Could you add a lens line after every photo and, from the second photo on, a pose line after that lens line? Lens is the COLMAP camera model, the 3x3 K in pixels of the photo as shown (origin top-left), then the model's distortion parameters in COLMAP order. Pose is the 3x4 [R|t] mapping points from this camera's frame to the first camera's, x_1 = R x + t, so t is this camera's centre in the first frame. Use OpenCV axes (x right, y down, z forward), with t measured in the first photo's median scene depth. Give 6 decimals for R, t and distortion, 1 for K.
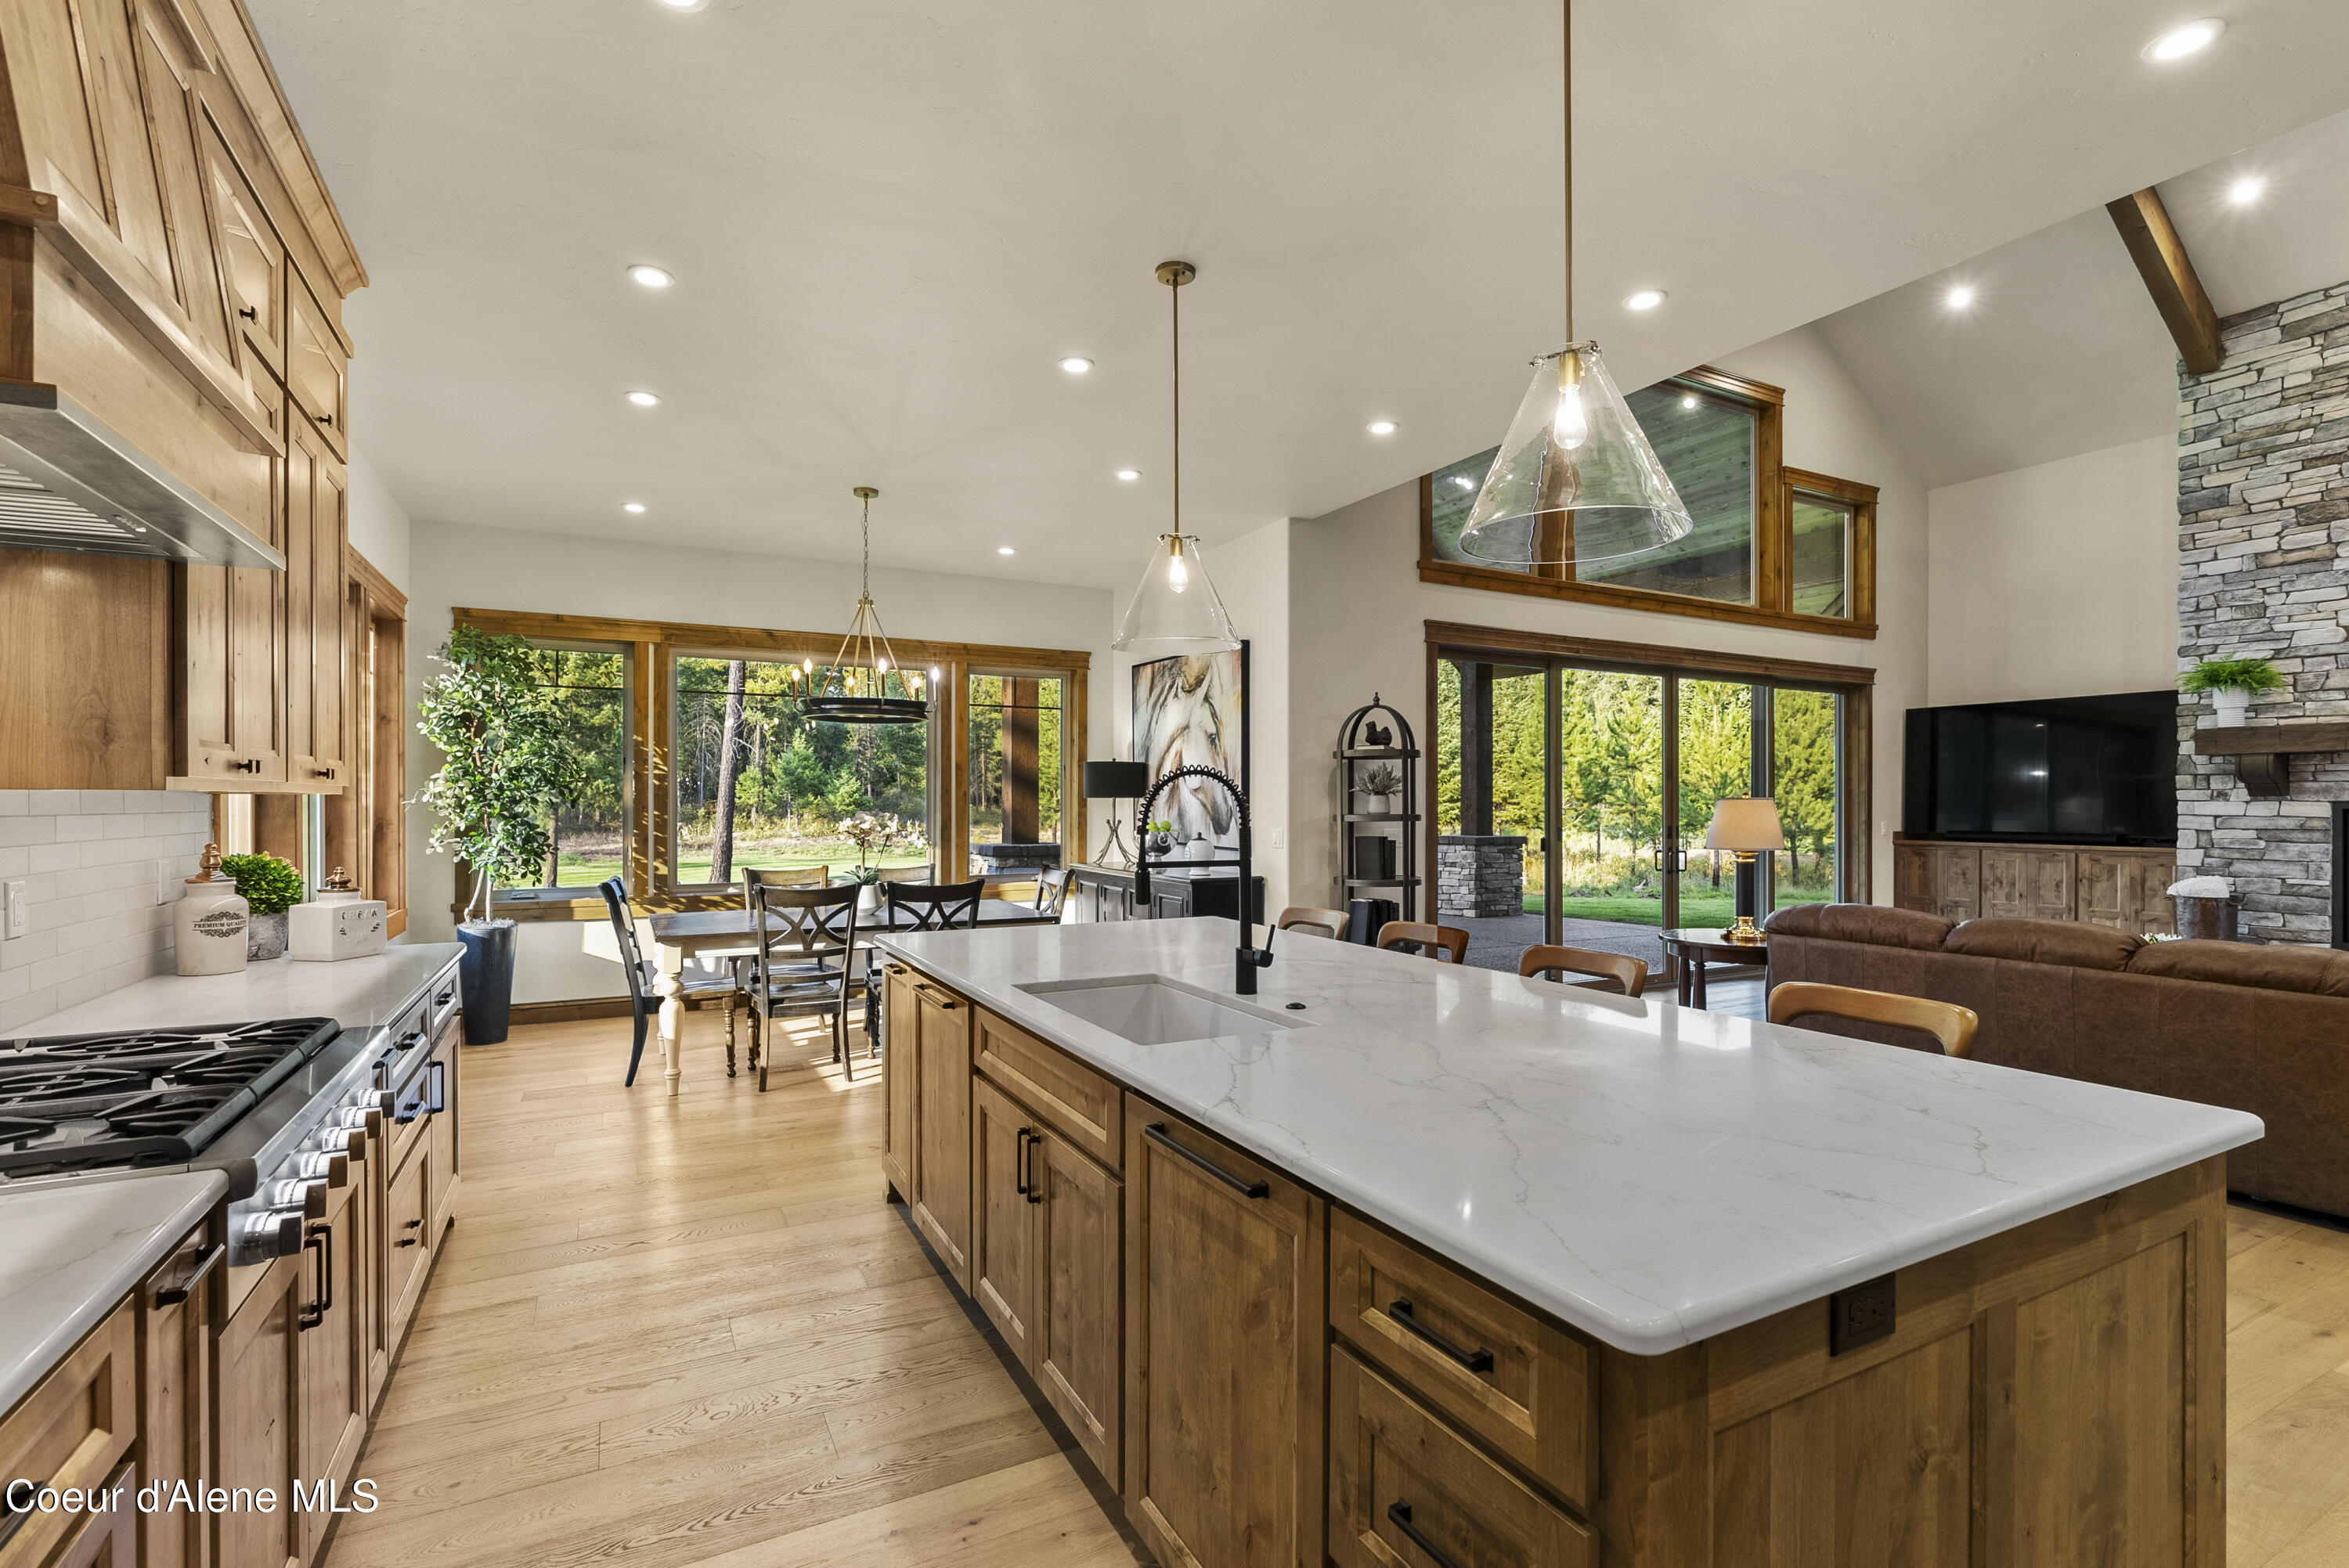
lens RADIAL K [[1068.5, 0, 1174.4], [0, 1068.5, 804.5], [0, 0, 1]] dist [-0.010047, 0.003778]
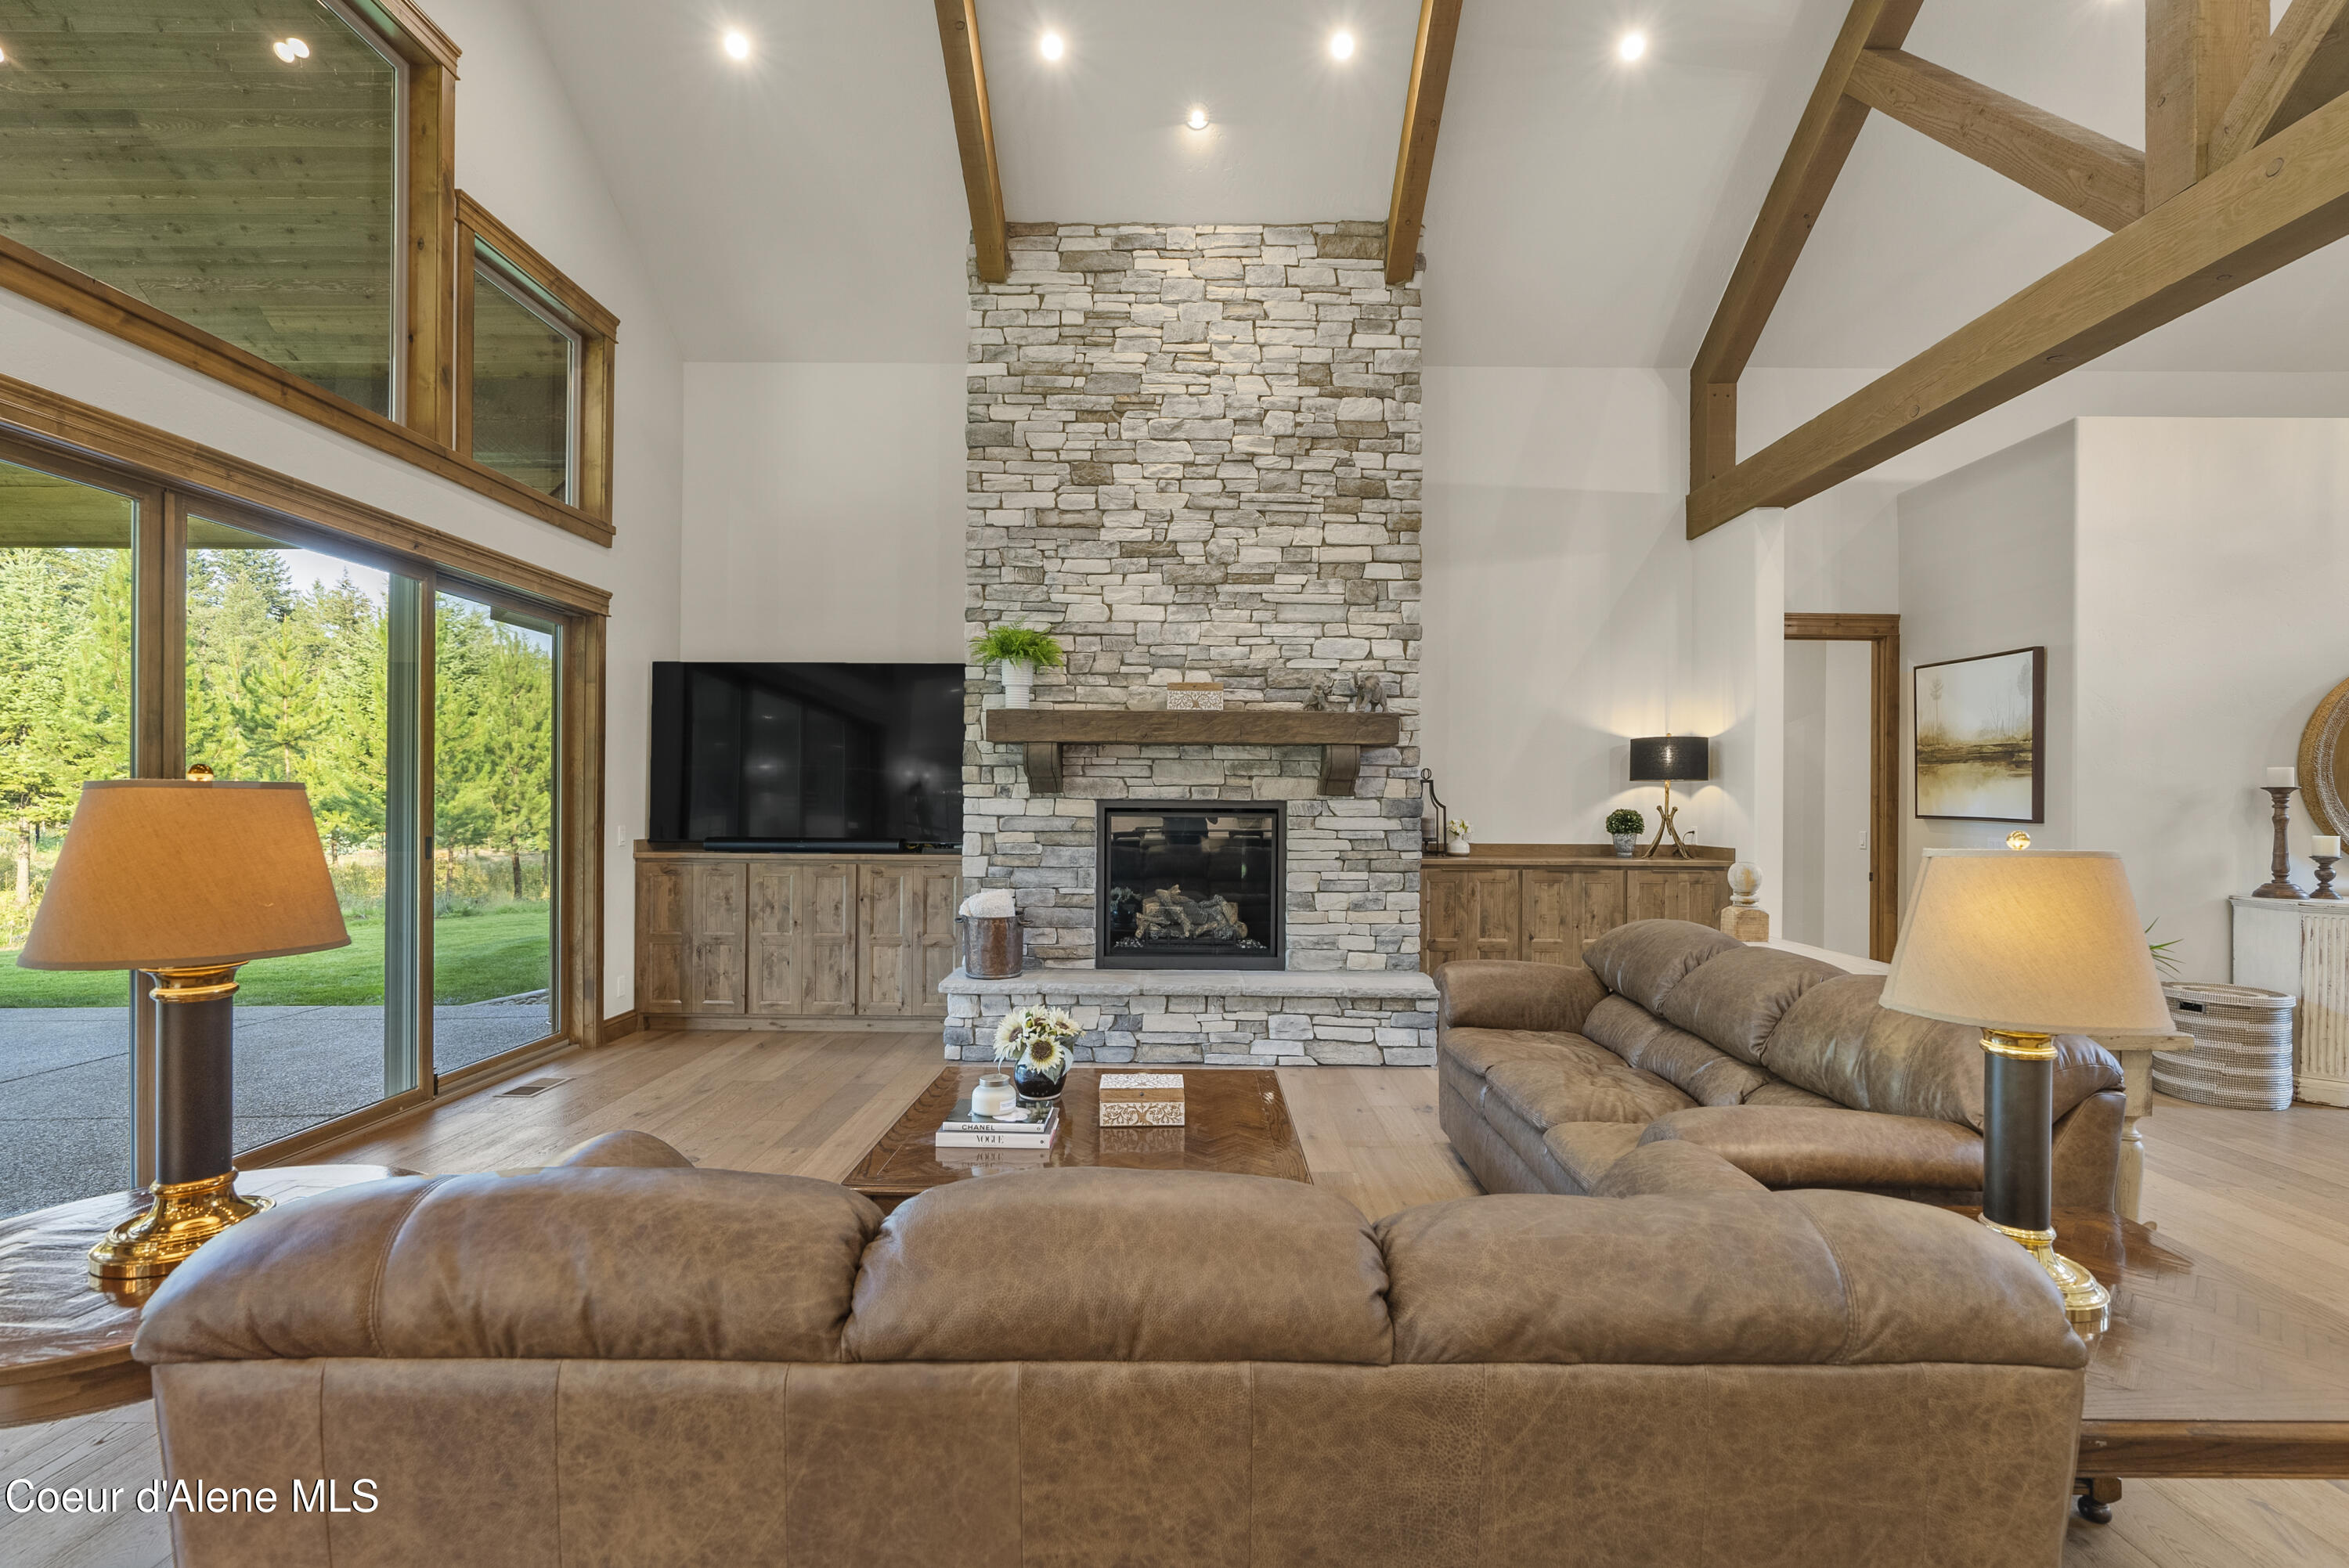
lens RADIAL K [[1068.5, 0, 1192.9], [0, 1068.5, 800.8], [0, 0, 1]] dist [-0.010047, 0.003778]
pose [[0.468734, 0.004044, 0.883330, 0.332697], [-0.006238, 0.999980, -0.001268, -0.000998], [-0.883318, -0.004915, 0.468749, 0.504165]]
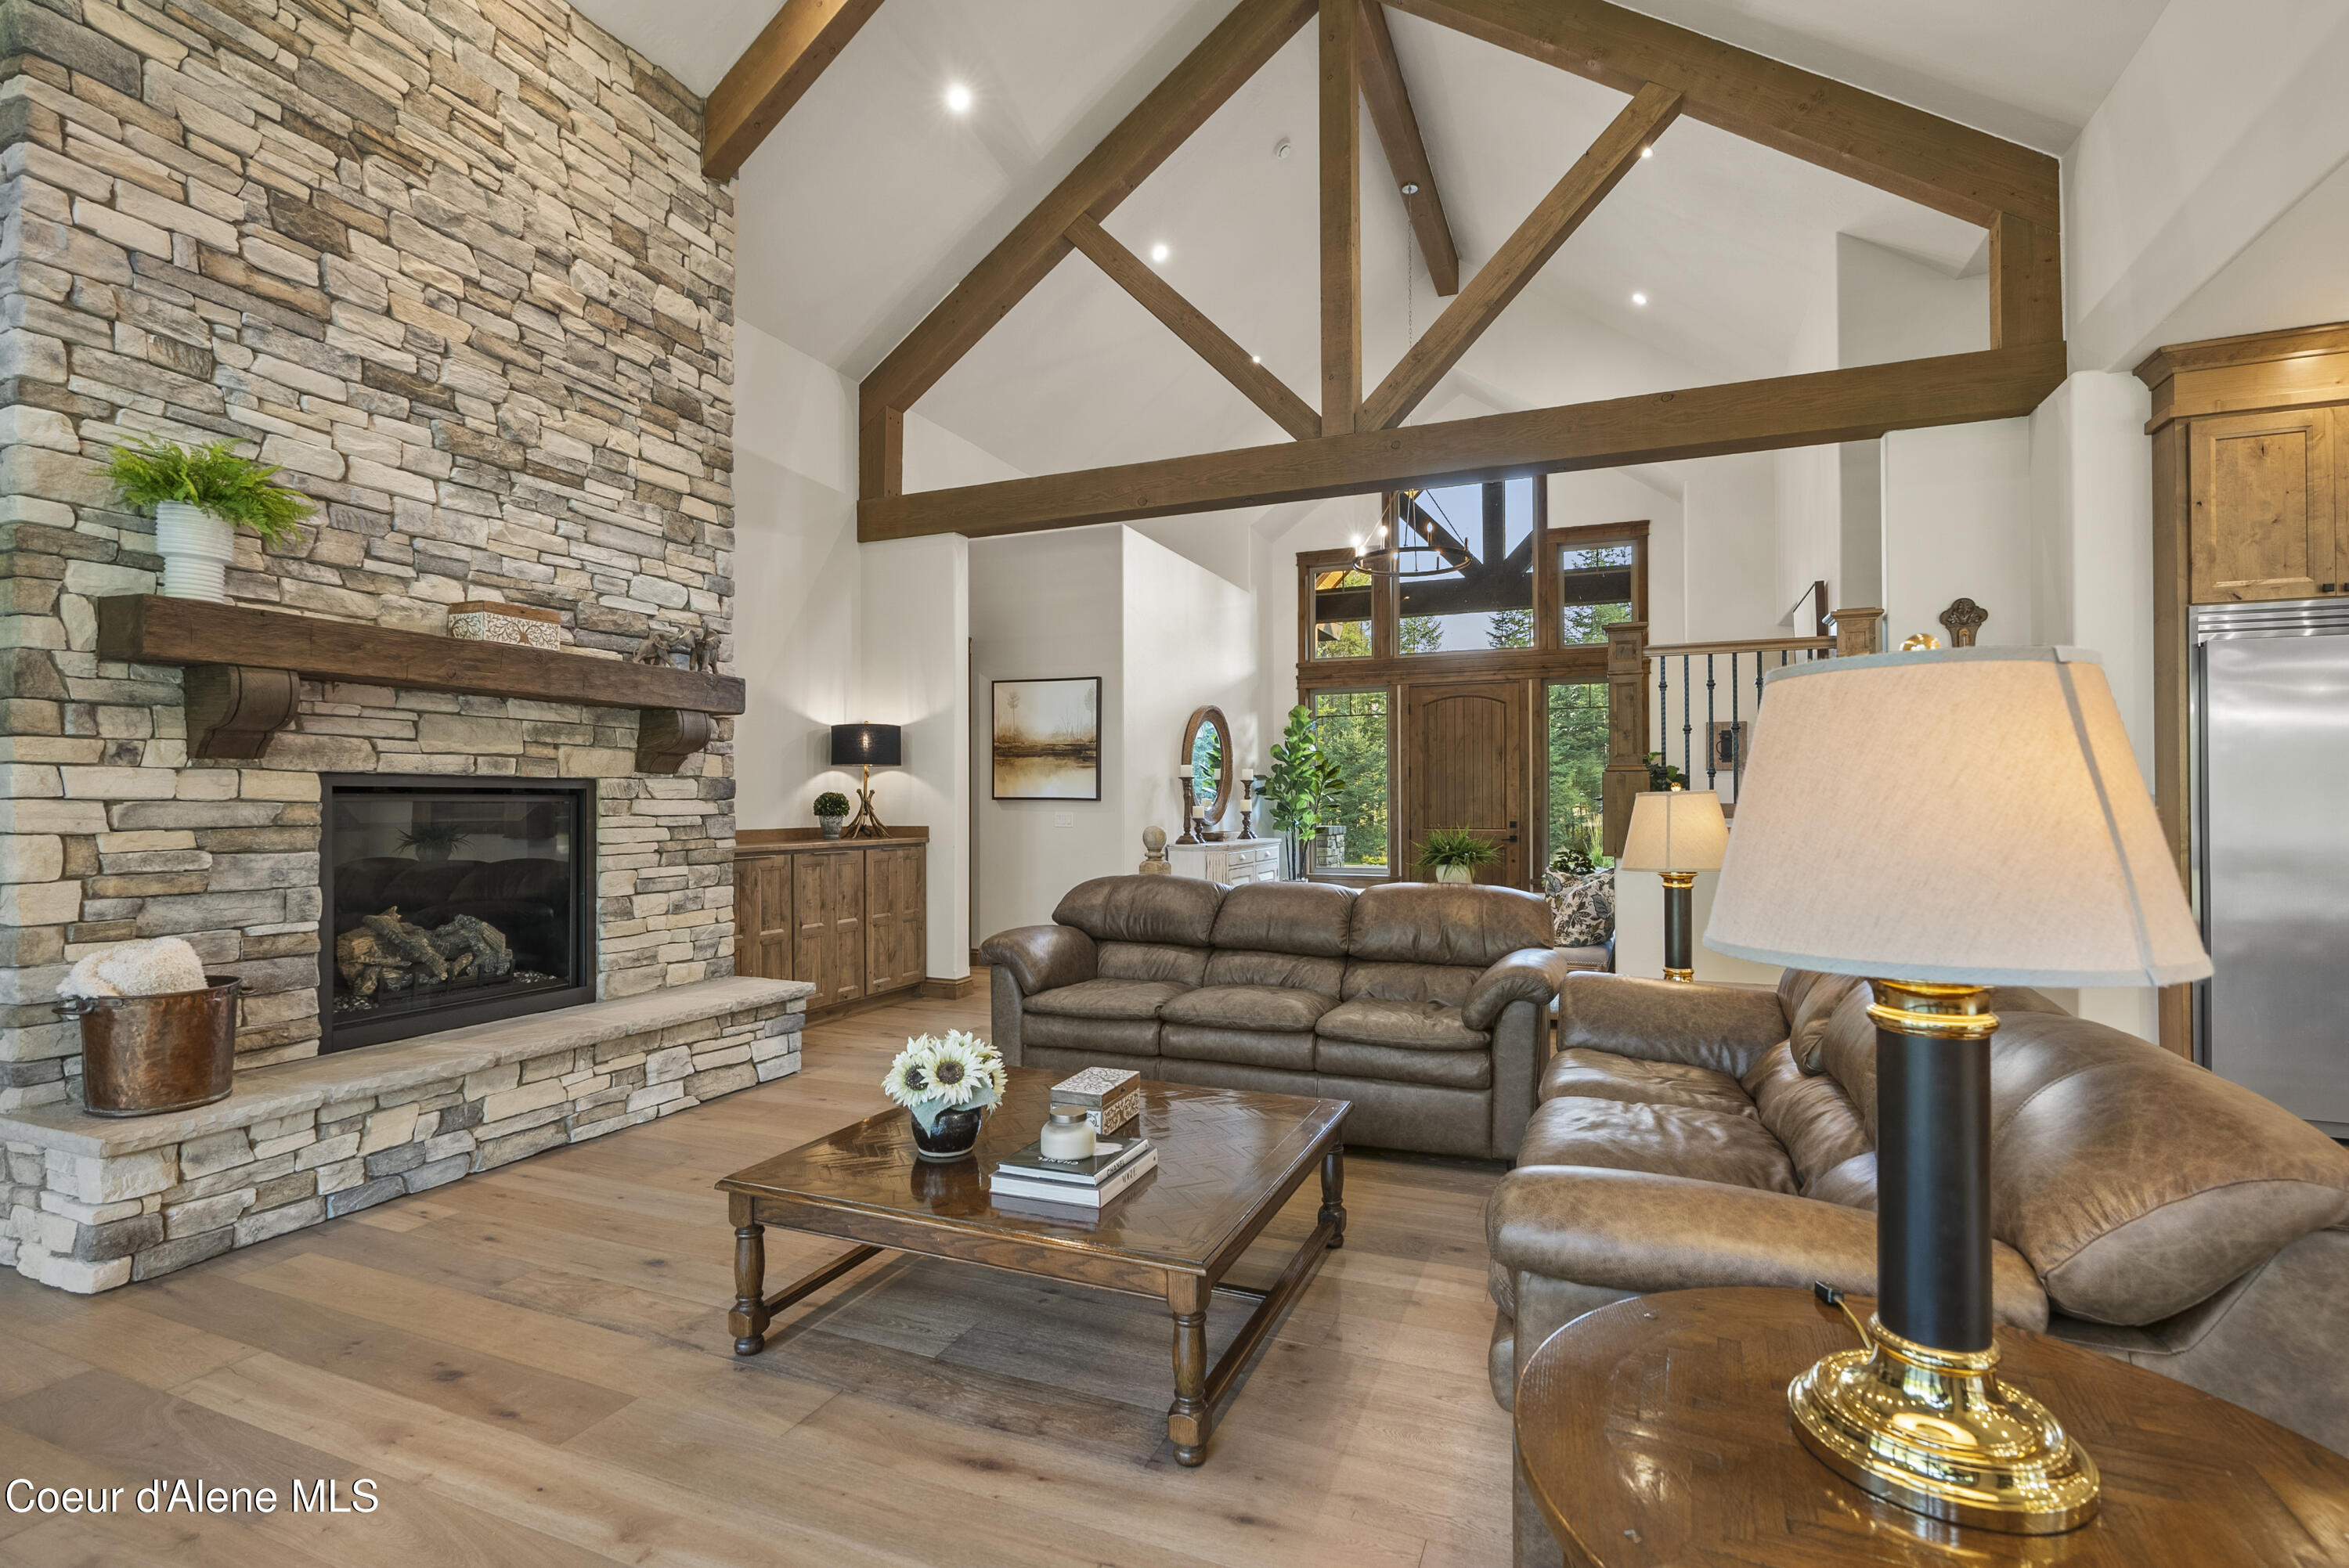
lens RADIAL K [[1068.5, 0, 1180.9], [0, 1068.5, 792.6], [0, 0, 1]] dist [-0.010047, 0.003778]
pose [[-0.636676, 0.008767, 0.771081, 0.397760], [0.002693, 0.999955, -0.009146, 0.013486], [-0.771127, -0.003746, -0.636671, 1.000161]]
